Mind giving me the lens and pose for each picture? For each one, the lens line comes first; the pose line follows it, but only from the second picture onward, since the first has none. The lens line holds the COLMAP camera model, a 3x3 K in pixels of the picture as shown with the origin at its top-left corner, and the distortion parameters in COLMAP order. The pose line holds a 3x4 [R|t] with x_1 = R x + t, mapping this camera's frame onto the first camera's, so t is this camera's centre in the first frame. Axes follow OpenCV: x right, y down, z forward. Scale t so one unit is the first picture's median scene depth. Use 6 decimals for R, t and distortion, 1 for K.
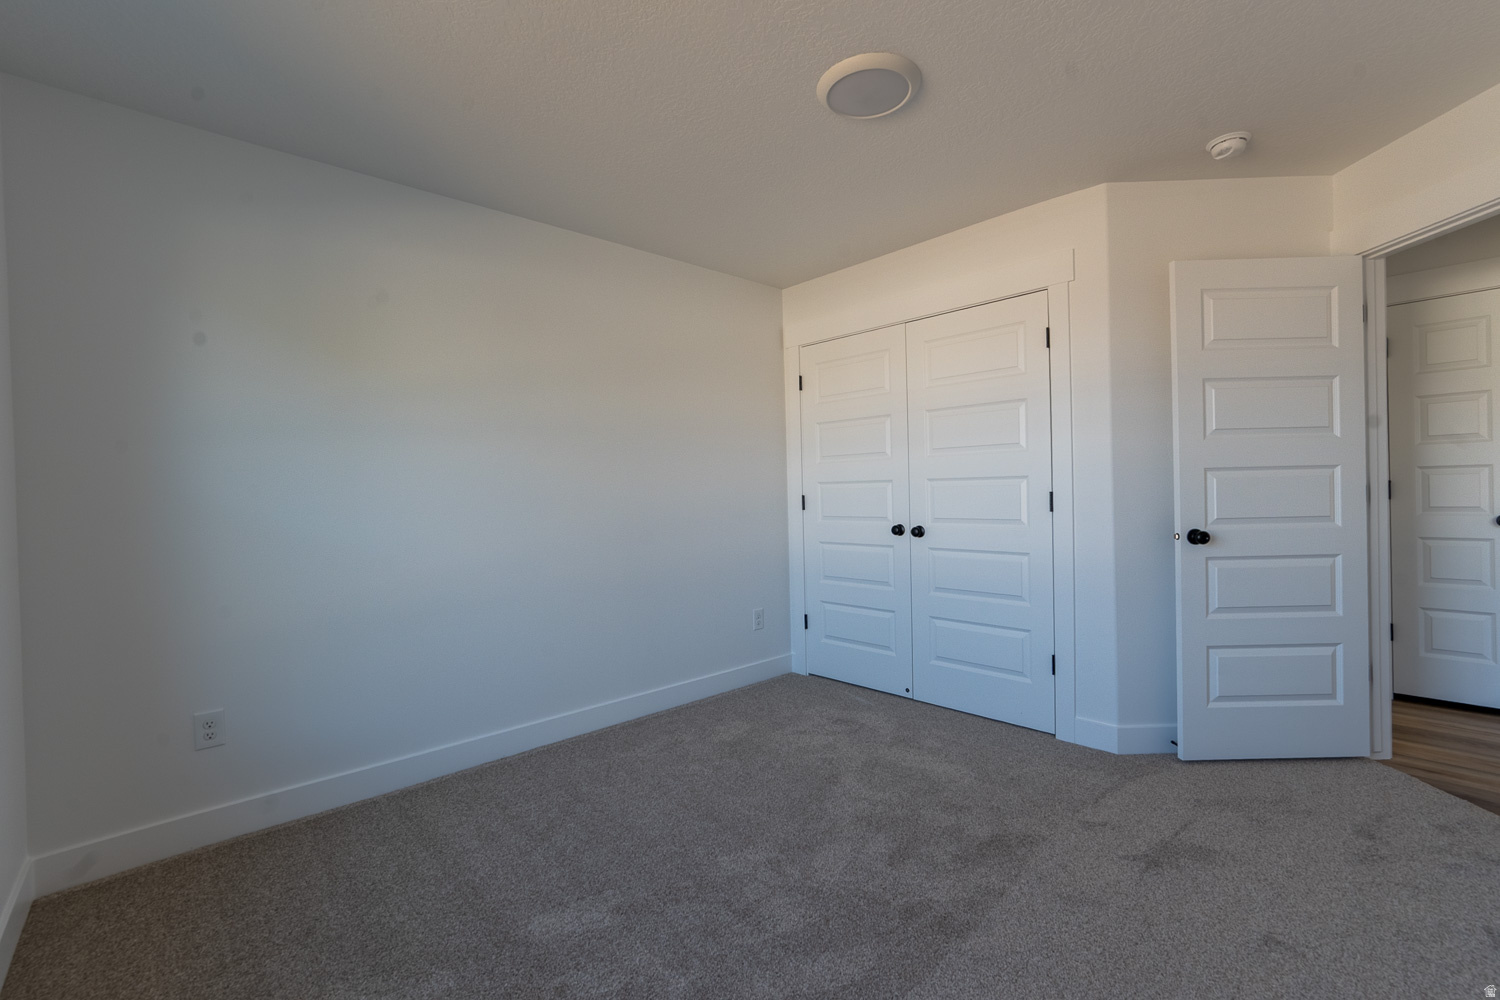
lens RADIAL K [[671.5, 0, 746.6], [0, 671.5, 494.7], [0, 0, 1]] dist [-0.021757, 0.000922]
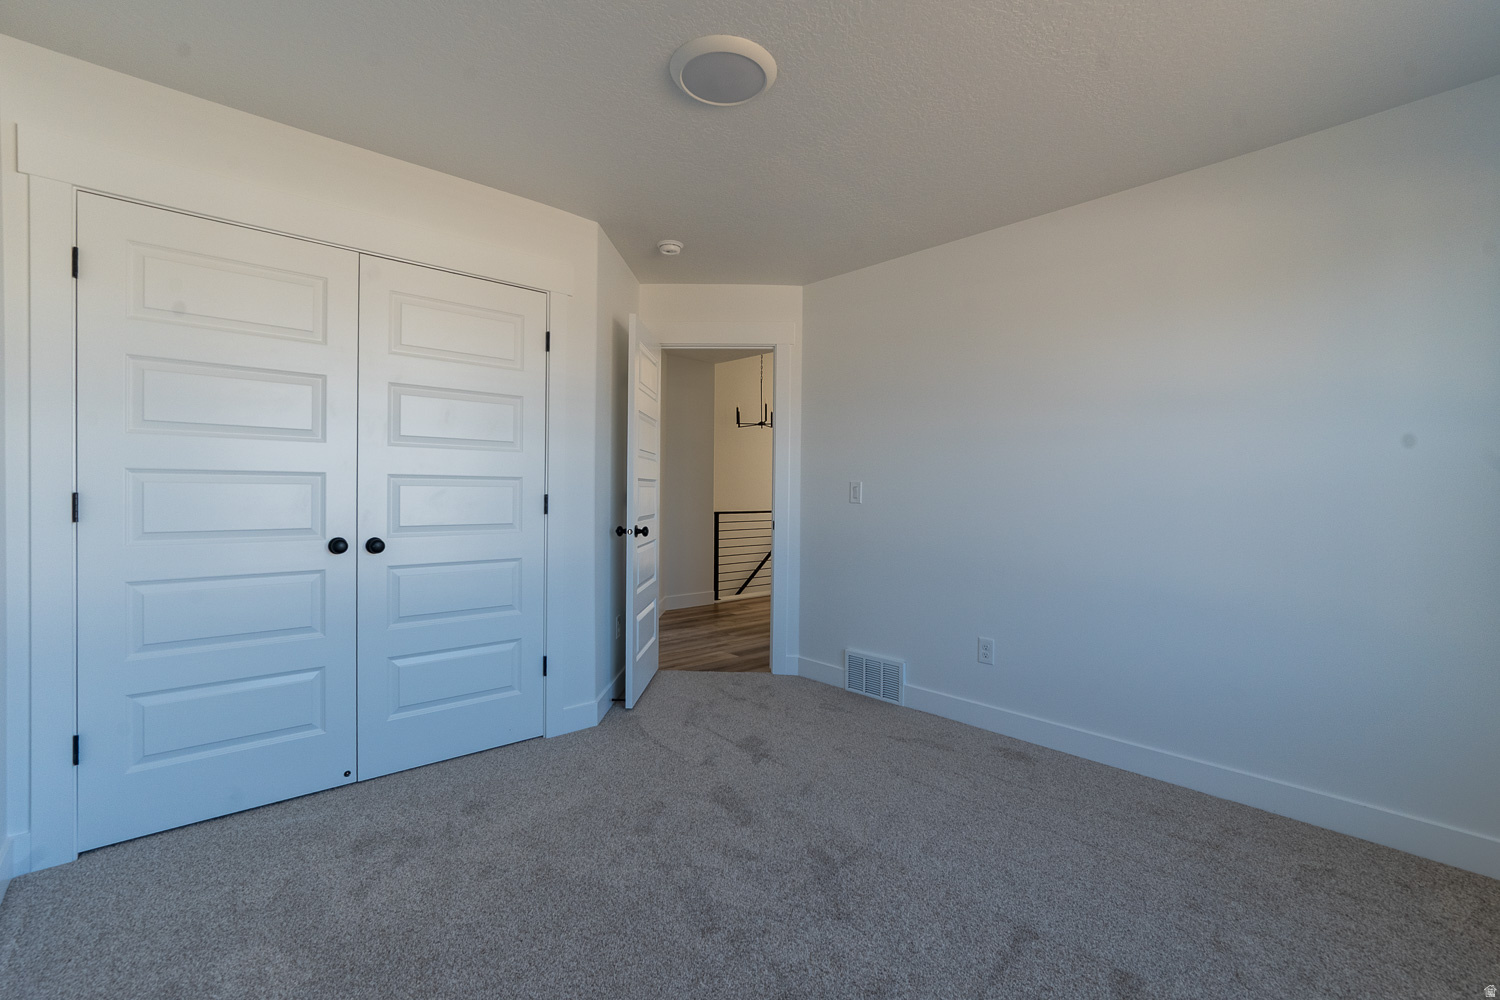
lens RADIAL K [[654.8, 0, 773.7], [0, 654.8, 494.8], [0, 0, 1]] dist [-0.014764, 0.000041]
pose [[-0.026307, 0.013729, 0.999560, -0.483137], [-0.007098, 0.999878, -0.013920, 0.006703], [-0.999629, -0.007461, -0.026206, 0.609835]]
